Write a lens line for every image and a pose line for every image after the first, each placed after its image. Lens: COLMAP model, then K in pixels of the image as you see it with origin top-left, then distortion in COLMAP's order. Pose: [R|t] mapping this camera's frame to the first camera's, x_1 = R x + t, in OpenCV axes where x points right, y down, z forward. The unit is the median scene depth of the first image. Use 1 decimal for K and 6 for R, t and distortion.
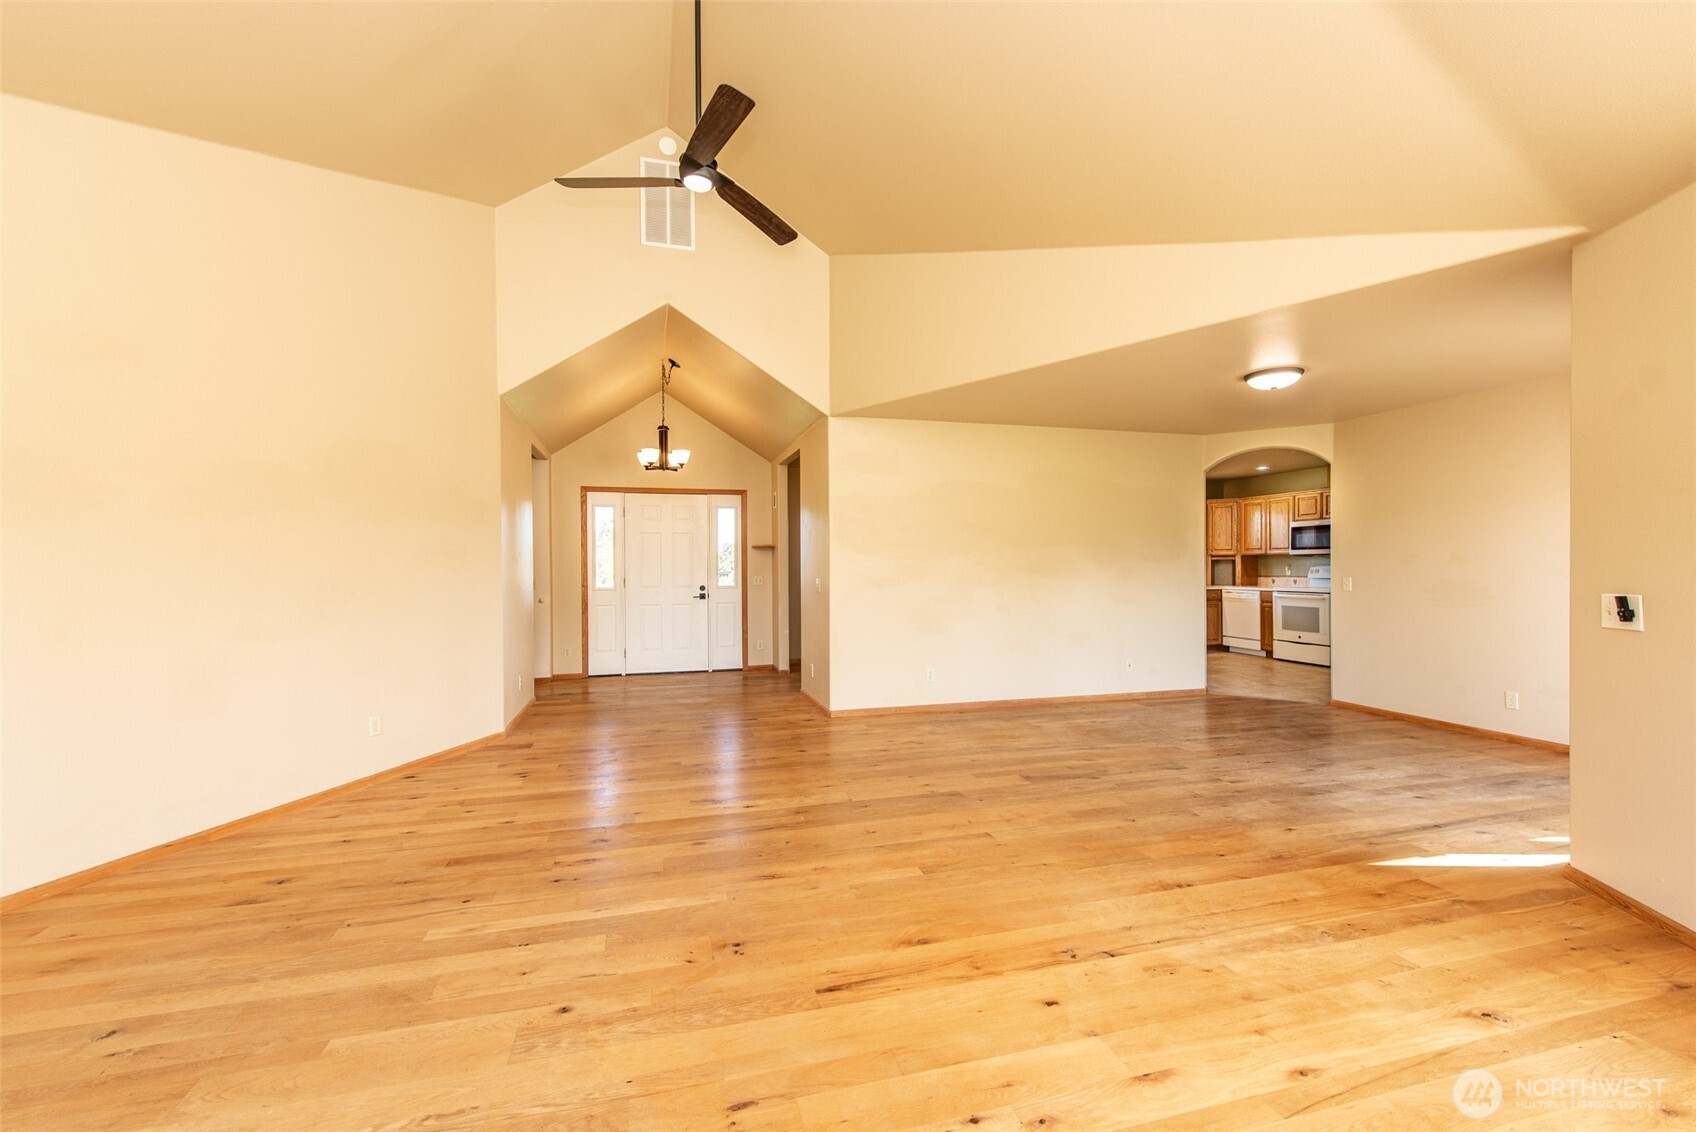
lens RADIAL K [[702.5, 0, 841.2], [0, 702.5, 568.1], [0, 0, 1]] dist [0.008861, -0.002005]
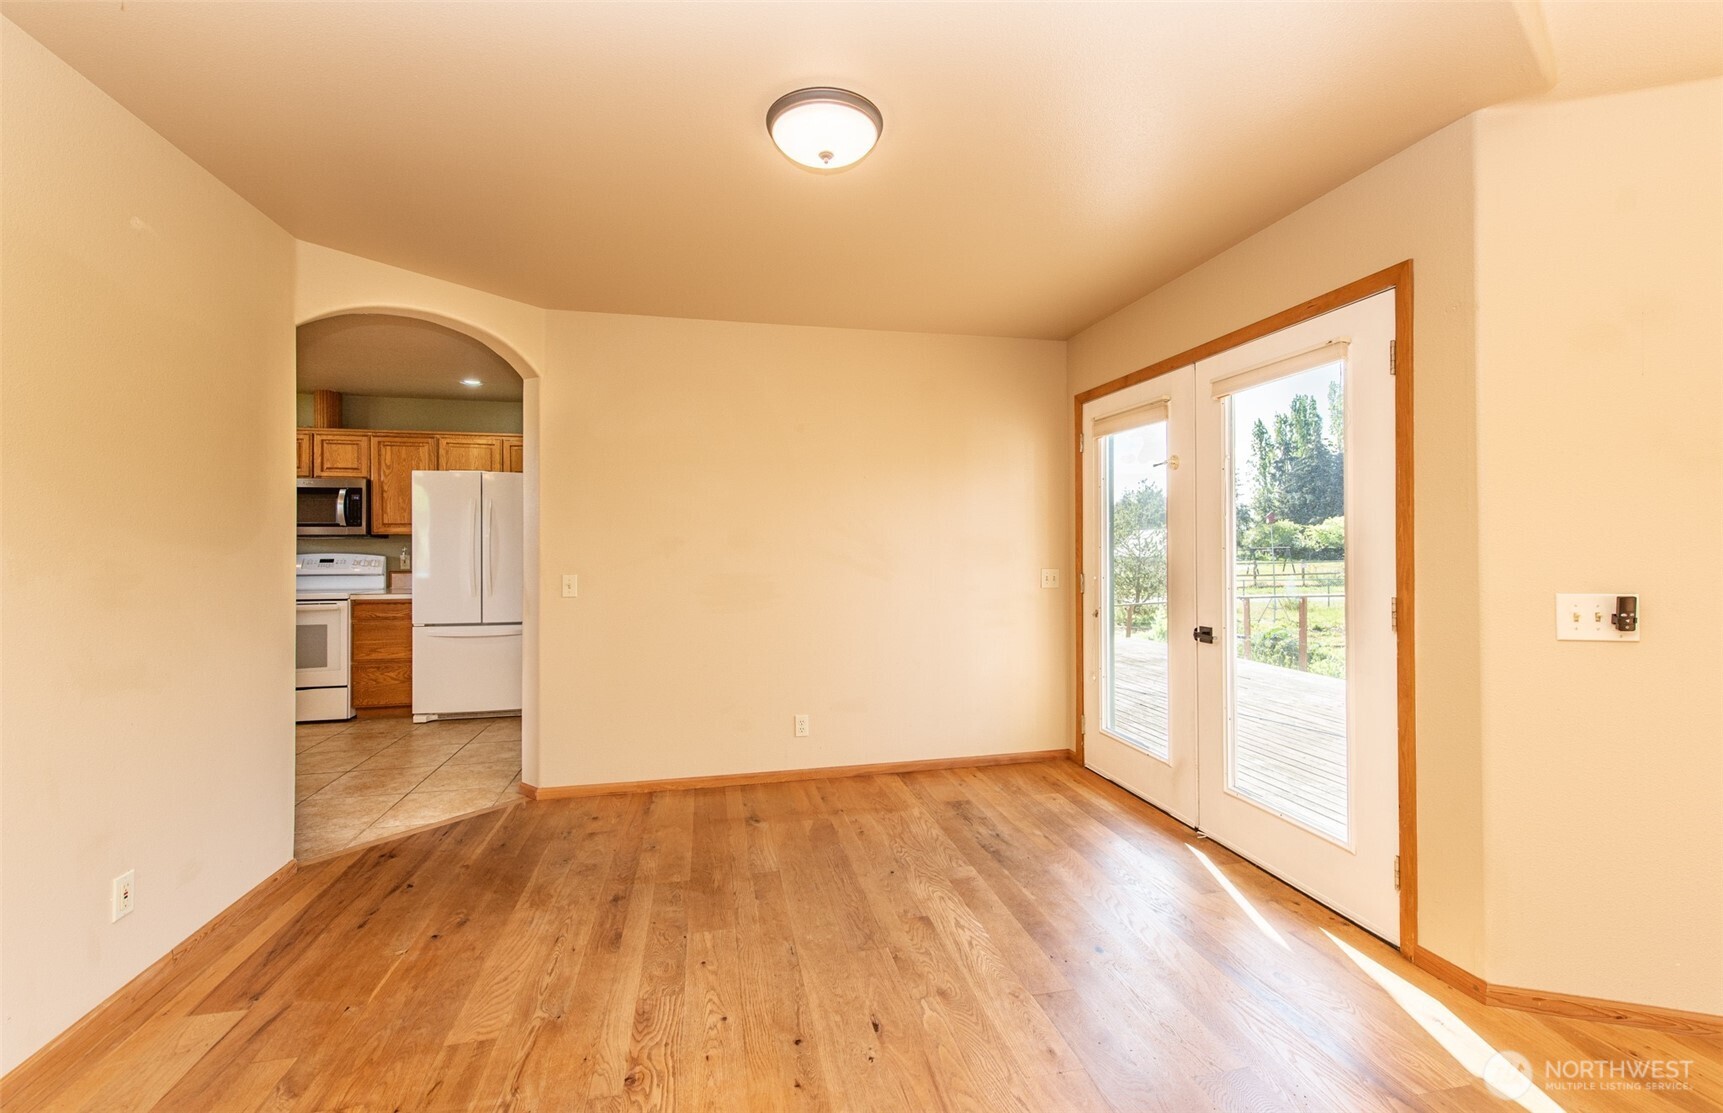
lens RADIAL K [[700.0, 0, 863.7], [0, 700.0, 541.4], [0, 0, 1]] dist [0.003675, 0.000147]
pose [[0.036897, 0.009847, 0.999271, 0.092437], [0.007161, 0.999923, -0.010118, -0.004427], [-0.999293, 0.007529, 0.036824, 0.477988]]
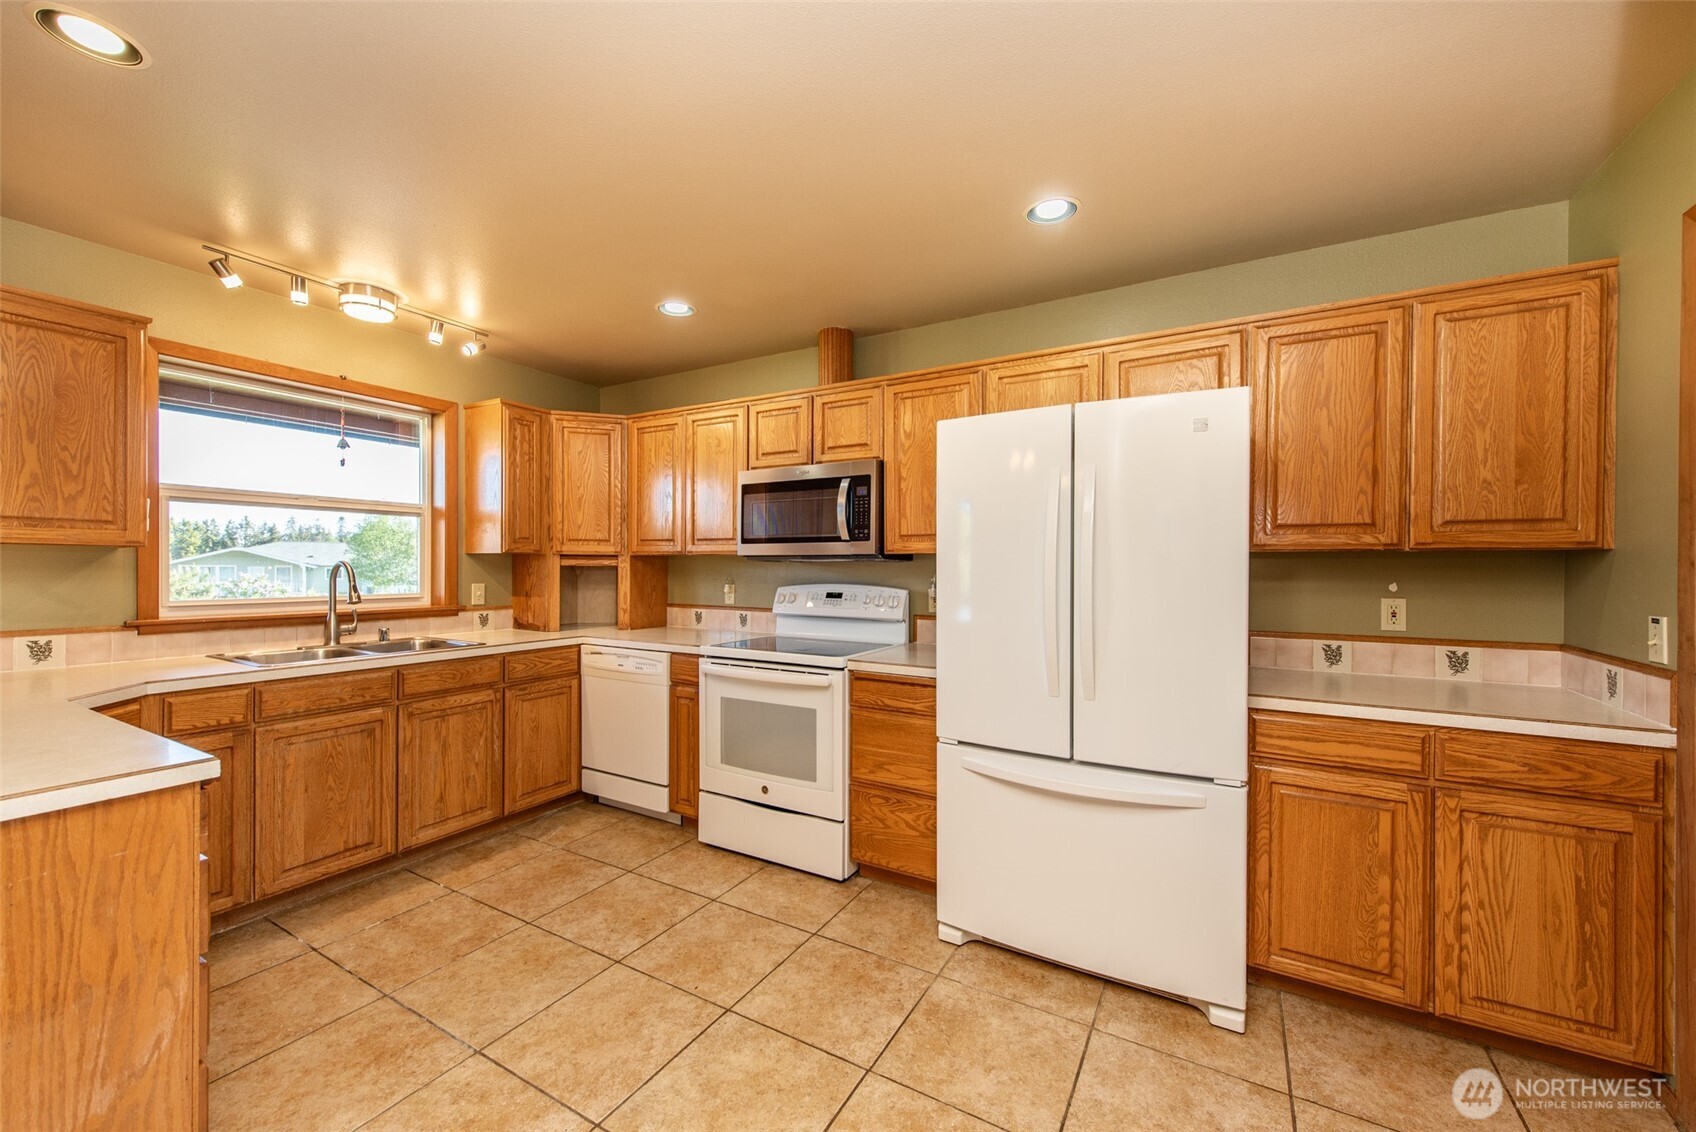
lens RADIAL K [[653.9, 0, 846.2], [0, 653.9, 569.1], [0, 0, 1]] dist [0.009452, -0.001240]
pose [[0.710962, 0.003300, 0.703223, 0.421212], [-0.004127, 0.999991, -0.000521, -0.011540], [-0.703218, -0.002532, 0.710969, 0.694064]]
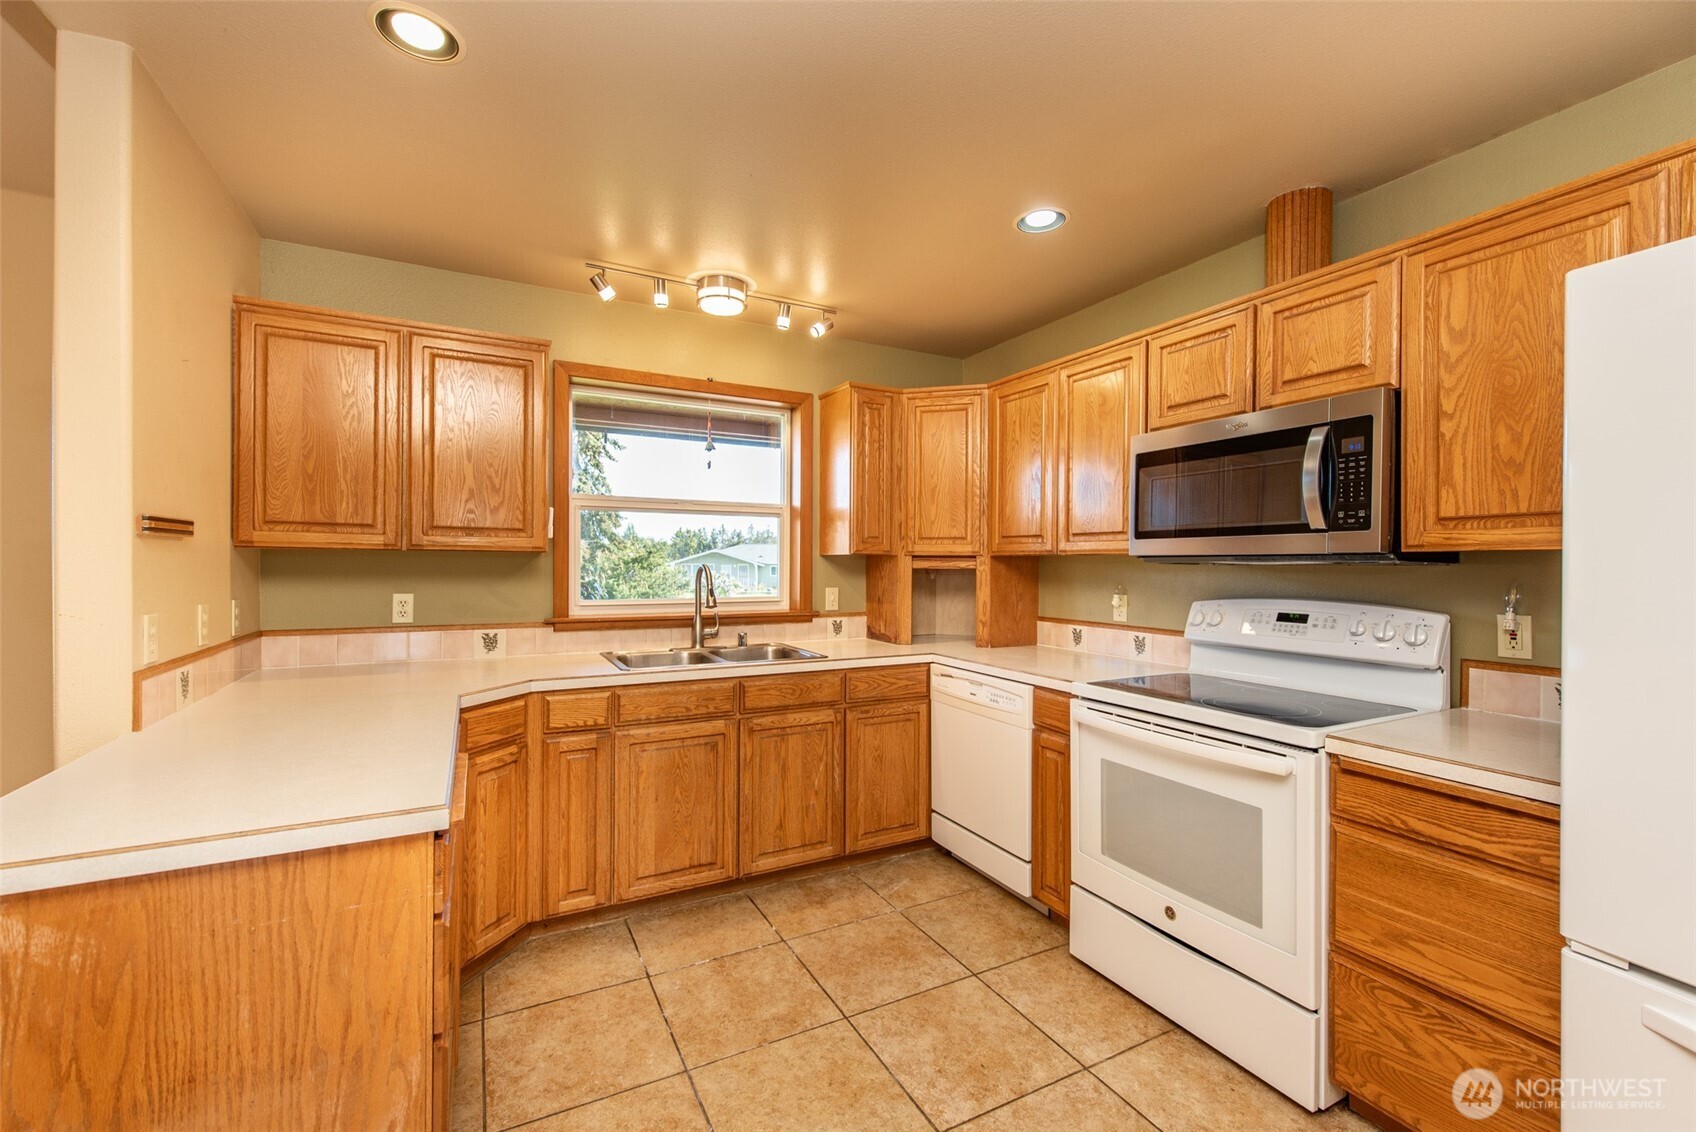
lens RADIAL K [[702.5, 0, 845.3], [0, 702.5, 567.7], [0, 0, 1]] dist [0.008861, -0.002005]
pose [[0.977250, 0.006998, 0.211976, 0.465925], [-0.007692, 0.999967, 0.002447, -0.014115], [-0.211952, -0.004022, 0.977272, 0.748461]]
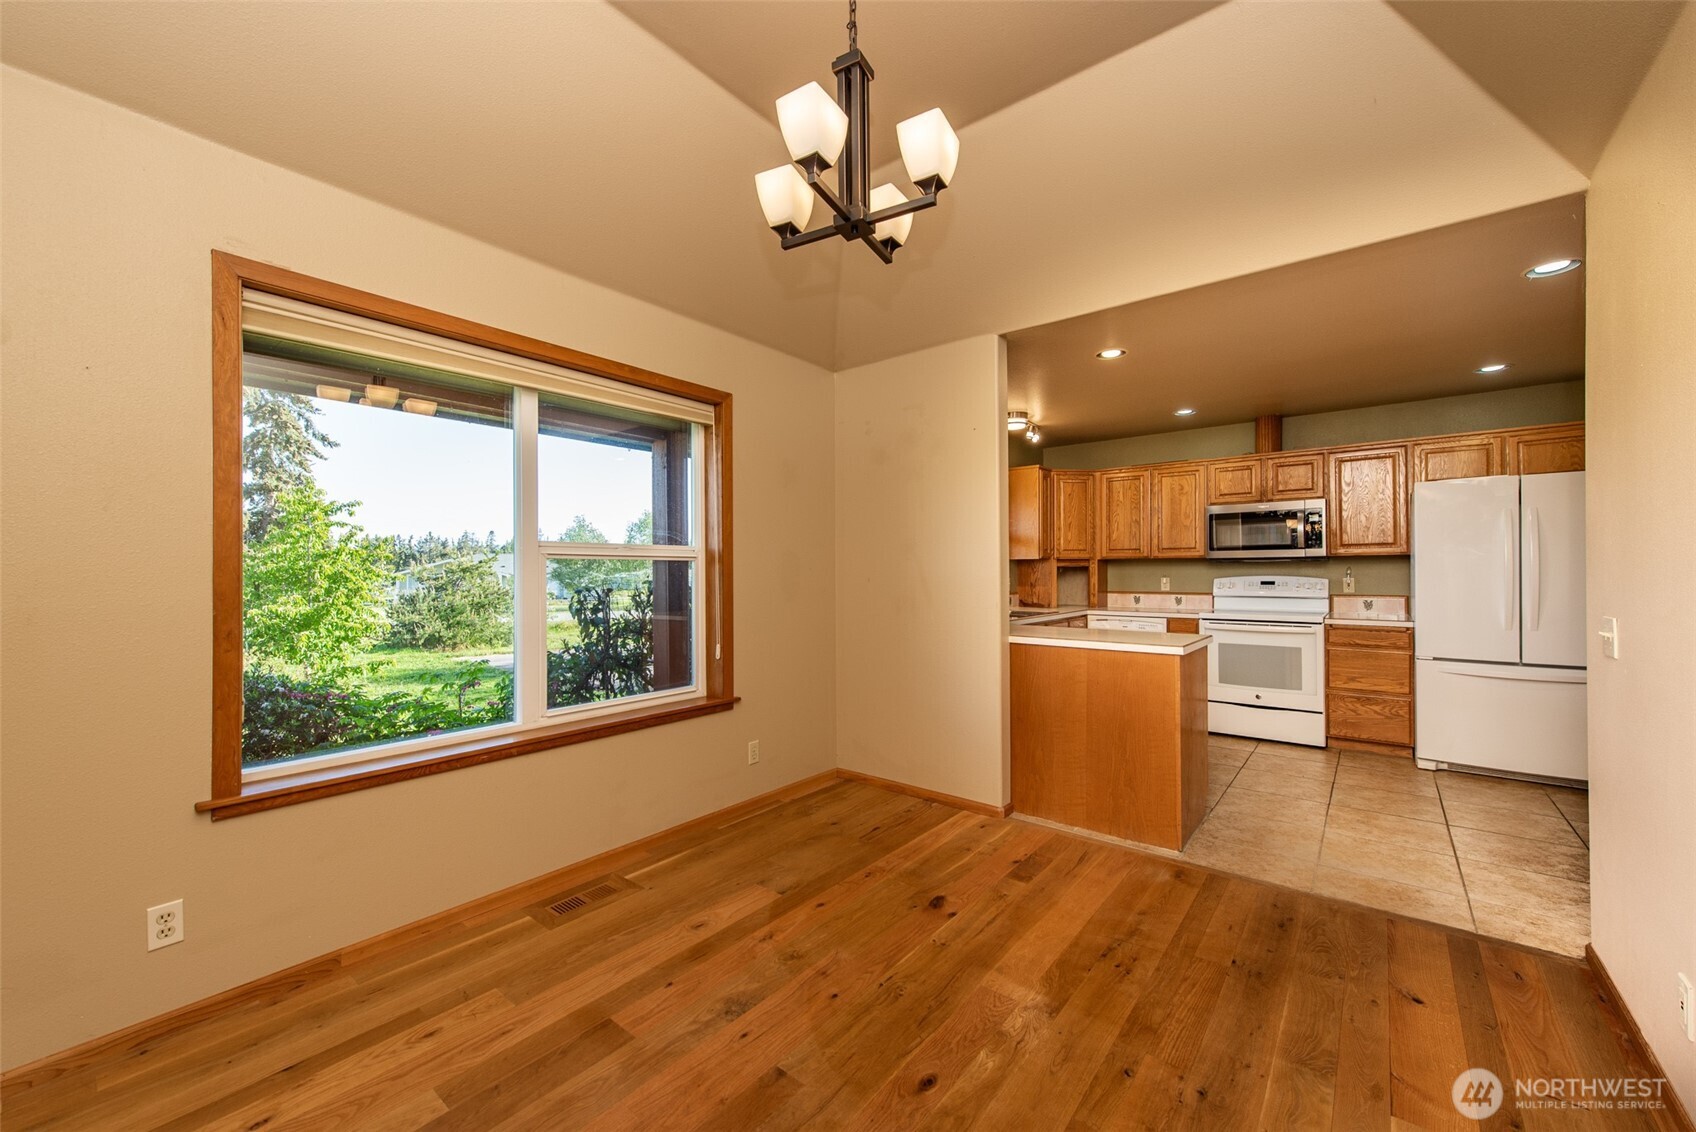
lens RADIAL K [[653.9, 0, 848.8], [0, 653.9, 571.6], [0, 0, 1]] dist [0.009452, -0.001240]
pose [[0.805284, 0.000080, 0.592890, 0.041812], [0.003802, 0.999979, -0.005299, -0.005479], [-0.592878, 0.006521, 0.805266, 0.712388]]
